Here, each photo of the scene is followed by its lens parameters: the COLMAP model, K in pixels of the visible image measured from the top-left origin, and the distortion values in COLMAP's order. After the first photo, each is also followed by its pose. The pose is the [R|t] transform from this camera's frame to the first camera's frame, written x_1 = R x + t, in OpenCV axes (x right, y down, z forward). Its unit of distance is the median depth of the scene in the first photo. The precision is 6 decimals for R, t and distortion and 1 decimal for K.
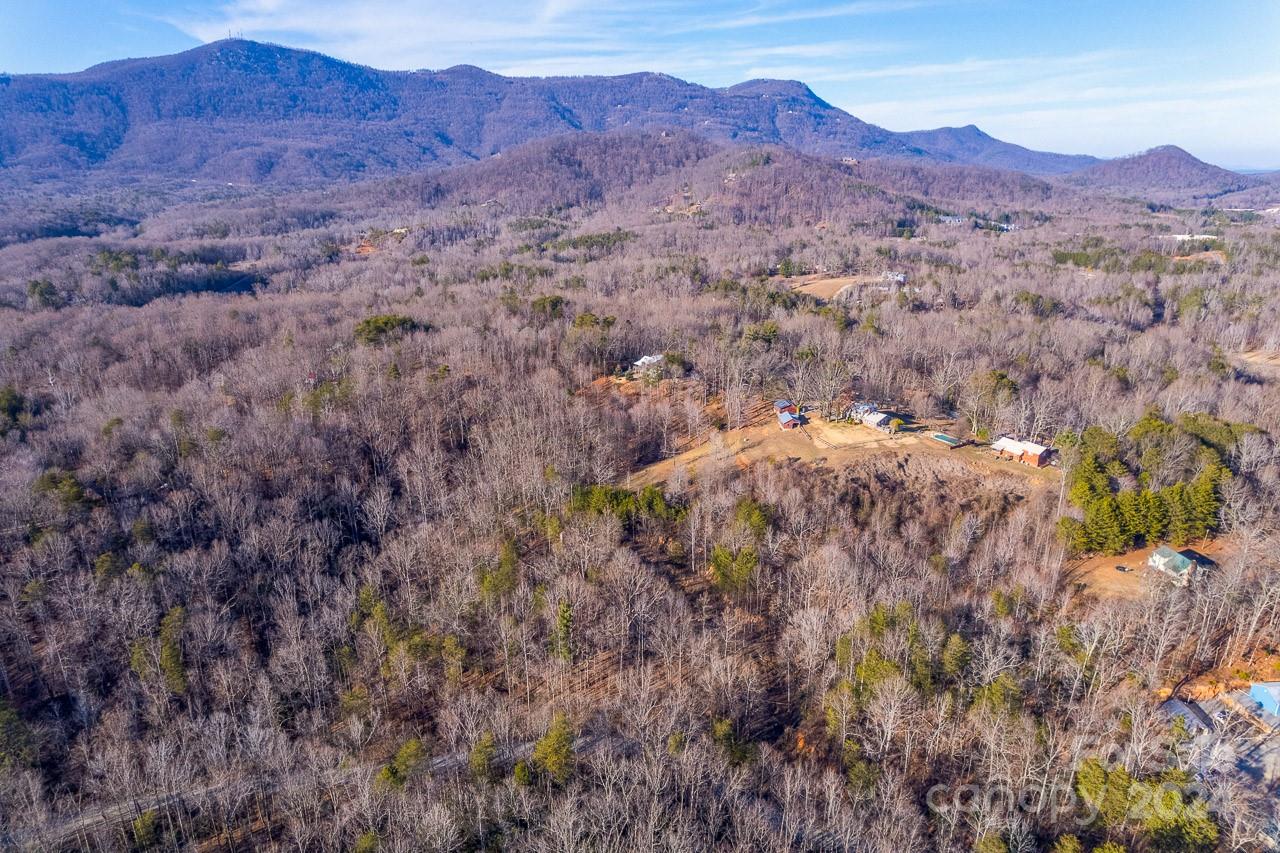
lens RADIAL K [[831.7, 0, 643.0], [0, 831.7, 430.4], [0, 0, 1]] dist [-0.063349, 0.035401]
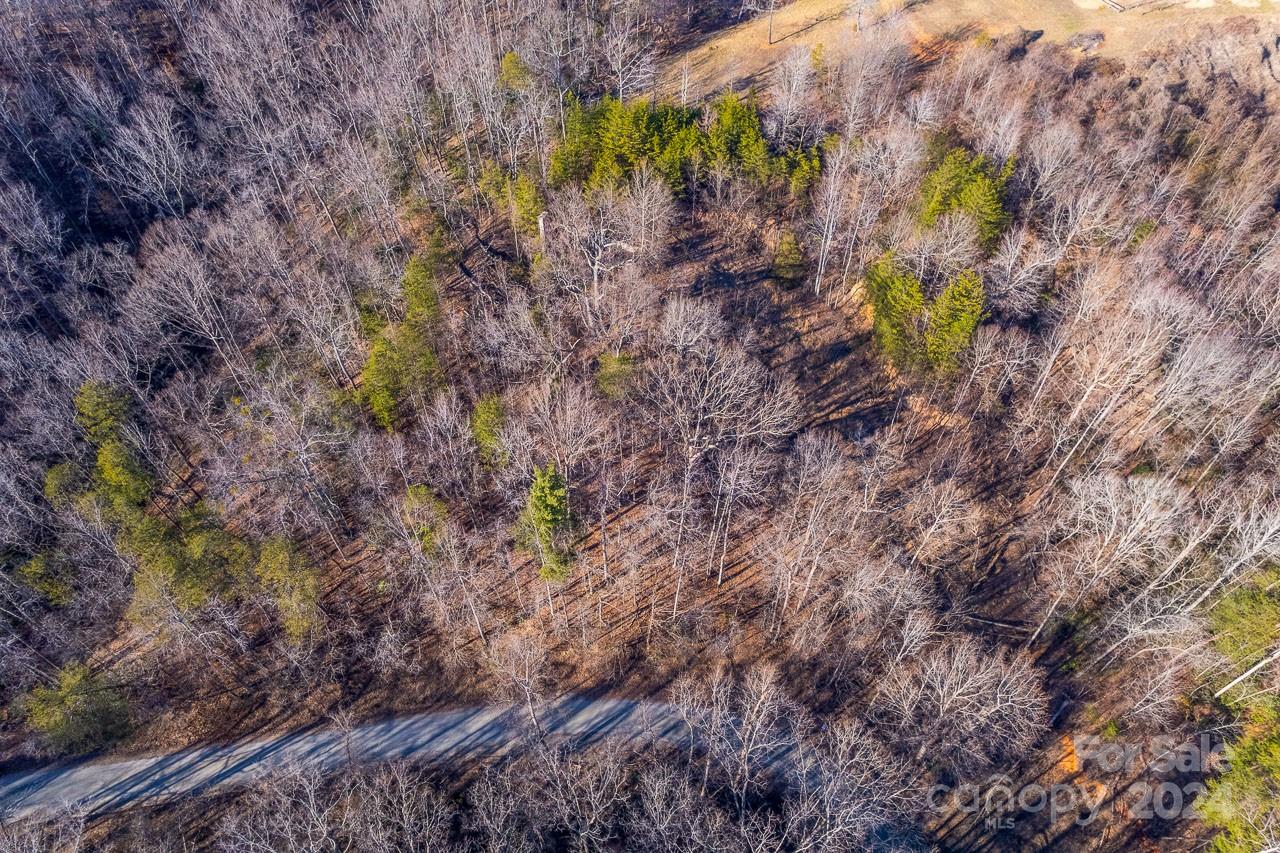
lens RADIAL K [[831.7, 0, 643.0], [0, 831.7, 430.4], [0, 0, 1]] dist [-0.063349, 0.035401]
pose [[0.999825, 0.016098, -0.009491, -0.034226], [-0.008797, 0.853546, 0.520944, -0.013340], [0.016487, -0.520769, 0.853538, 0.533748]]
